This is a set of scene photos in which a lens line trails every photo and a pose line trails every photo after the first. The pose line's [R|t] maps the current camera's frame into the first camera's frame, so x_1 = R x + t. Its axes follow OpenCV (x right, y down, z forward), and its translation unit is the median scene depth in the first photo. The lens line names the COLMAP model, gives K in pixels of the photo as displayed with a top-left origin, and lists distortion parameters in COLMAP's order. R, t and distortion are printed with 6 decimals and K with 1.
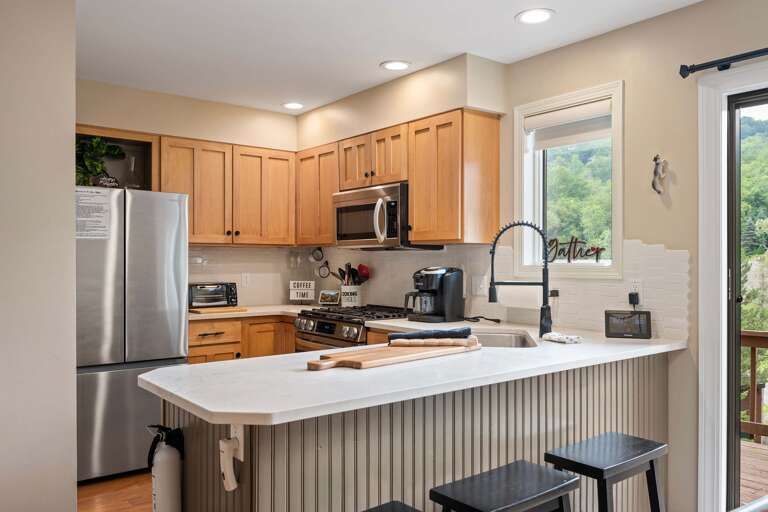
lens RADIAL K [[605.4, 0, 387.6], [0, 605.4, 256.6], [0, 0, 1]] dist [0.007246, 0.014754]
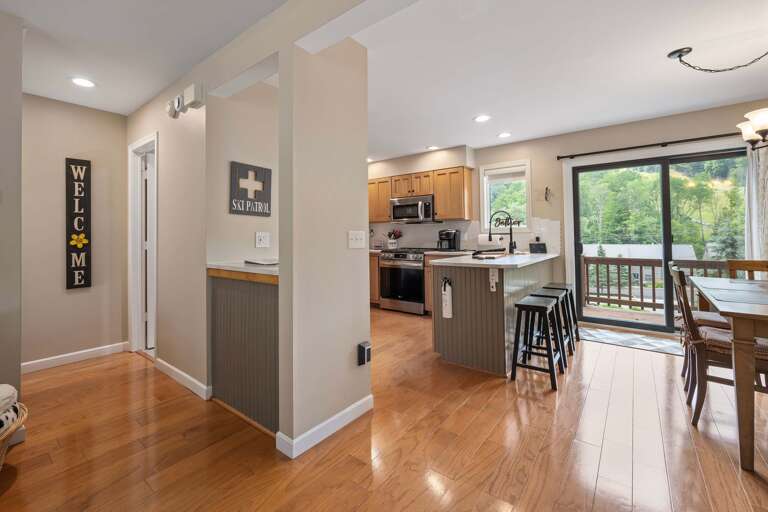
lens RADIAL K [[324.5, 0, 358.7], [0, 324.5, 225.9], [0, 0, 1]] dist [-0.001742, -0.000493]
pose [[0.981776, -0.003898, 0.190002, -0.540943], [0.008619, 0.999674, -0.024025, 0.031217], [-0.189847, 0.025225, 0.981490, -0.230914]]
